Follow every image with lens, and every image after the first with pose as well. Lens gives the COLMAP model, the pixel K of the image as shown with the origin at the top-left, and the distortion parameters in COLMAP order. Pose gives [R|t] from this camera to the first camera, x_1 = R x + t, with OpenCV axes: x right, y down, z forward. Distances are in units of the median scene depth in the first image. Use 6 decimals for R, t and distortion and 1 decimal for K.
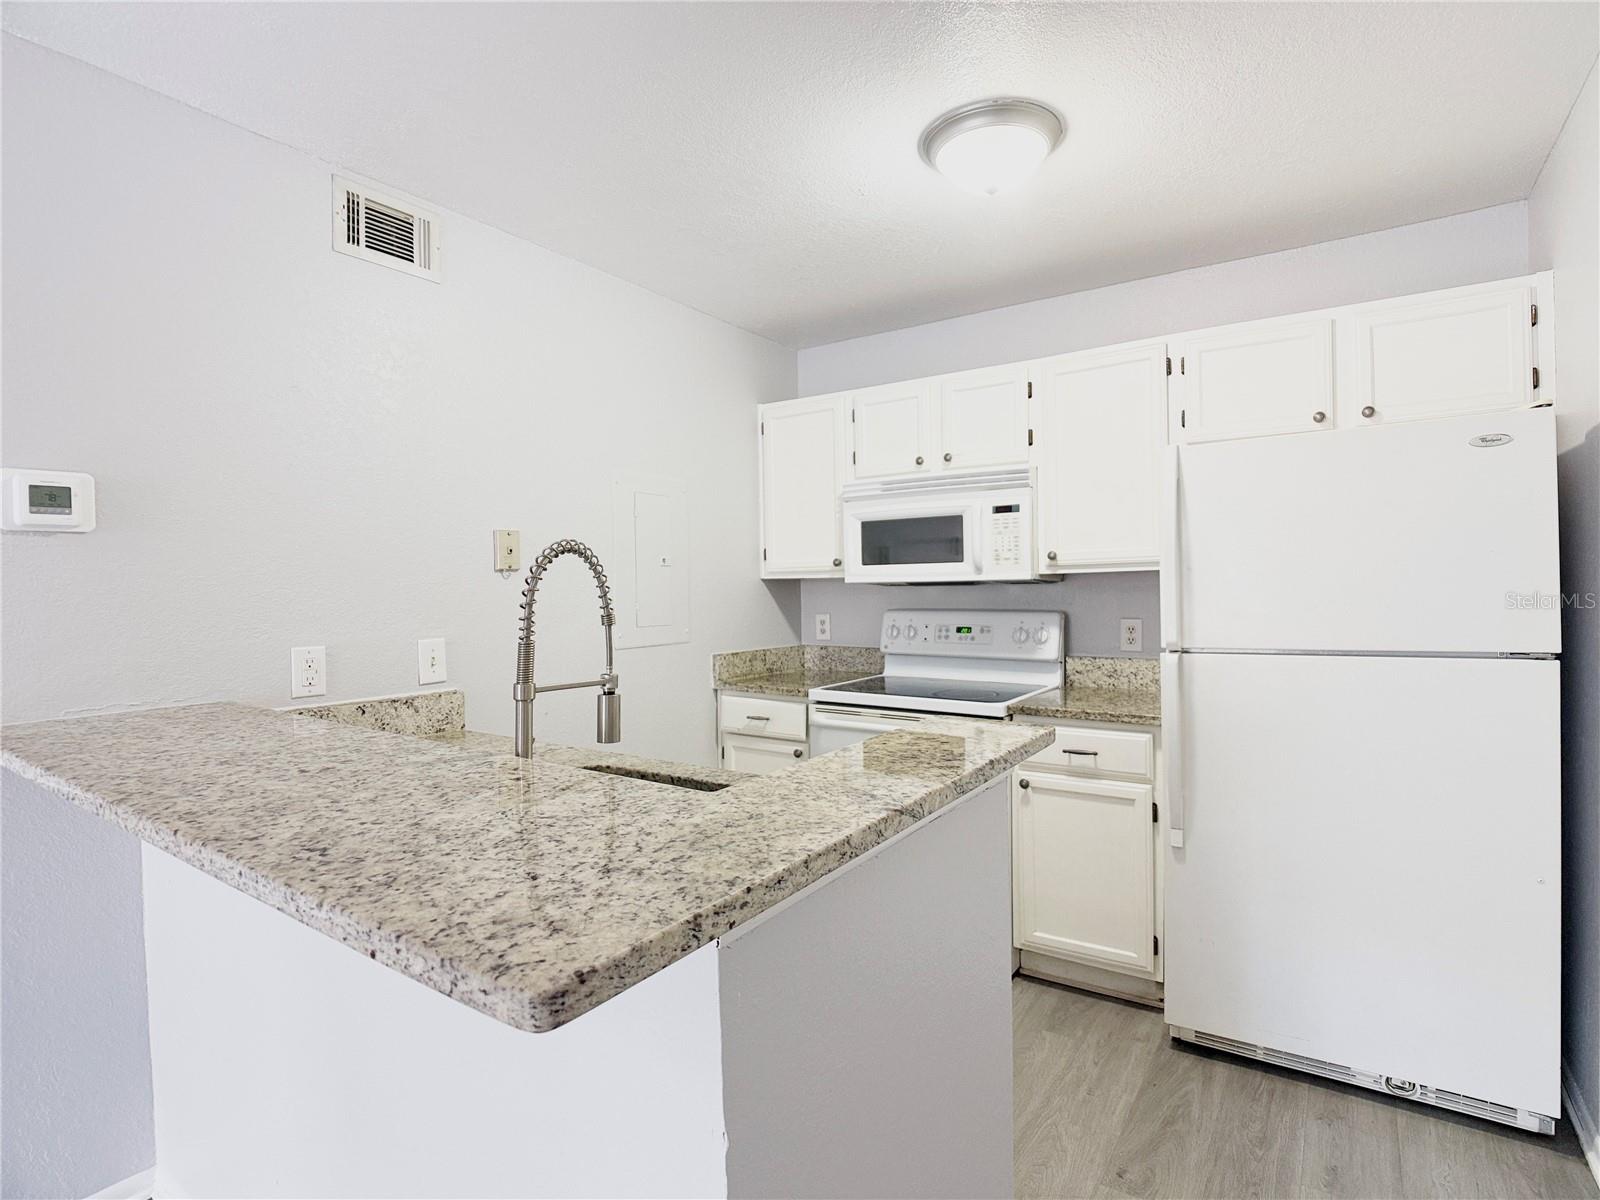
lens RADIAL K [[796.2, 0, 804.4], [0, 796.2, 602.3], [0, 0, 1]] dist [-0.013378, -0.009850]
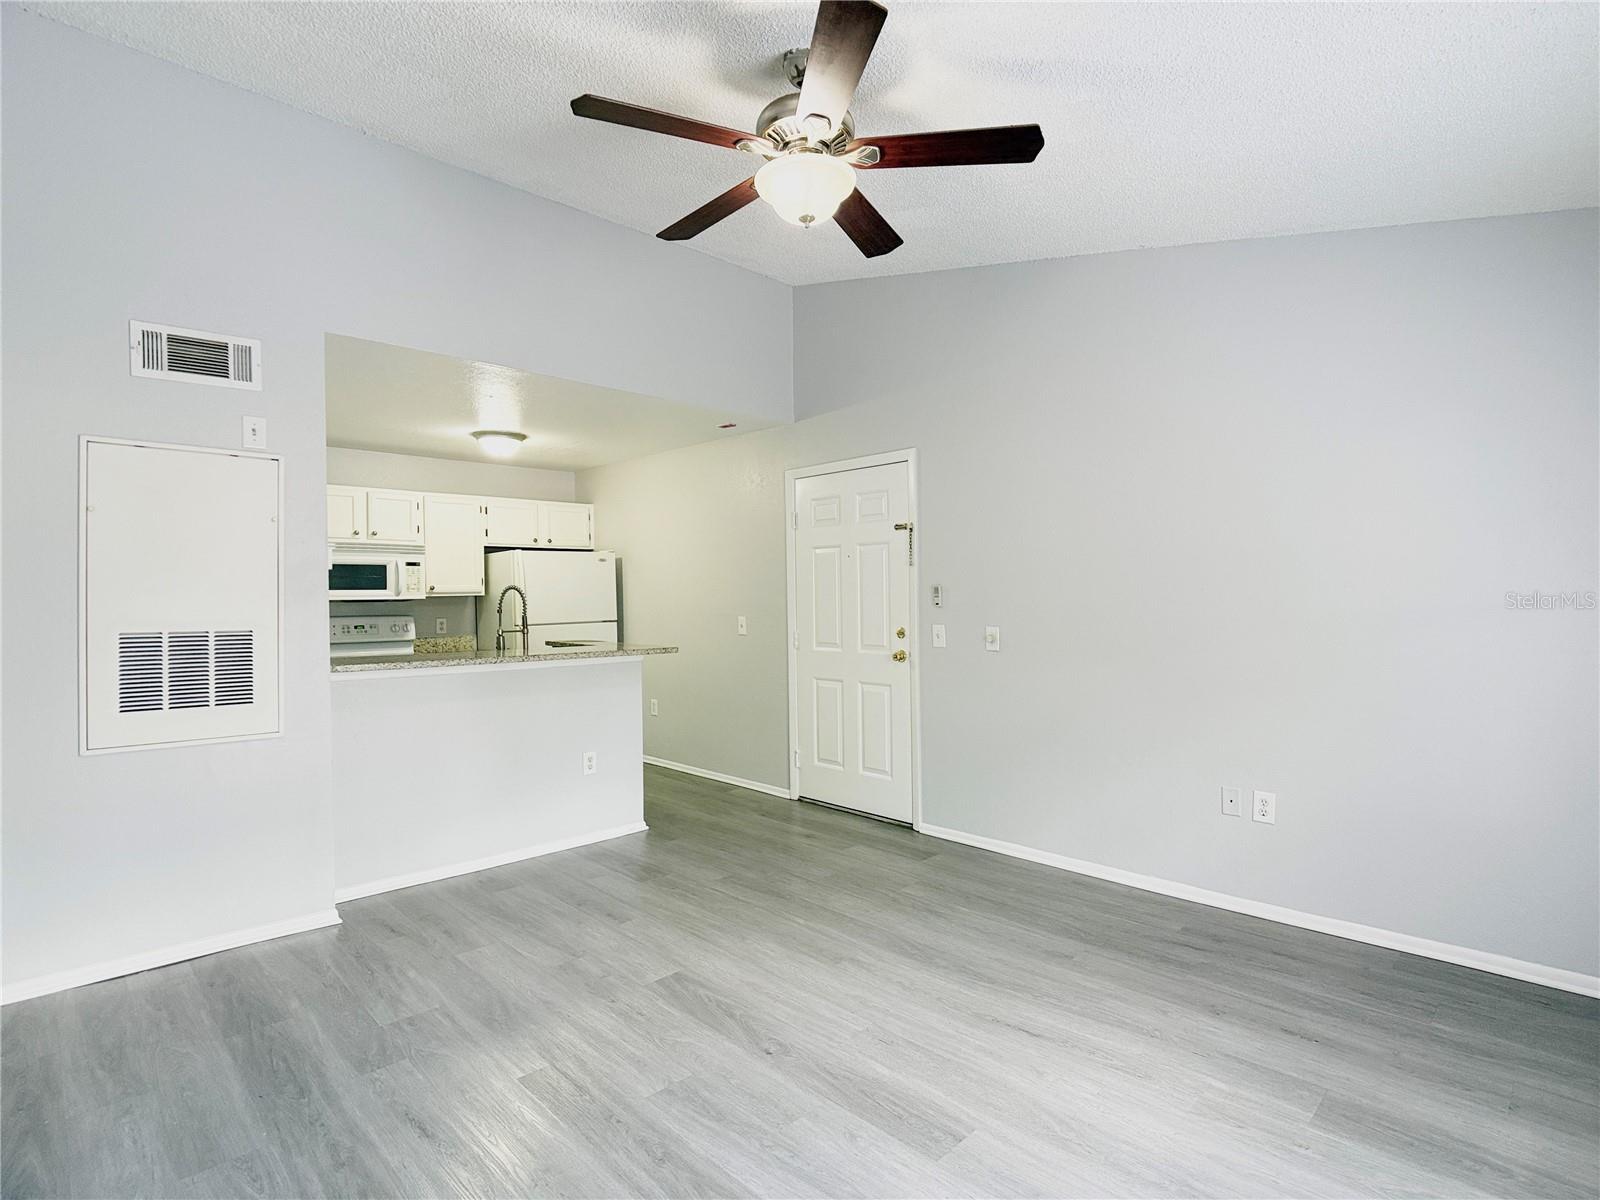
lens RADIAL K [[796.2, 0, 804.4], [0, 796.2, 602.3], [0, 0, 1]] dist [-0.013378, -0.009850]
pose [[0.227699, 0.006598, 0.973709, -1.393409], [0.027478, 0.999535, -0.013199, 0.032023], [-0.973344, 0.029761, 0.227412, -0.403239]]
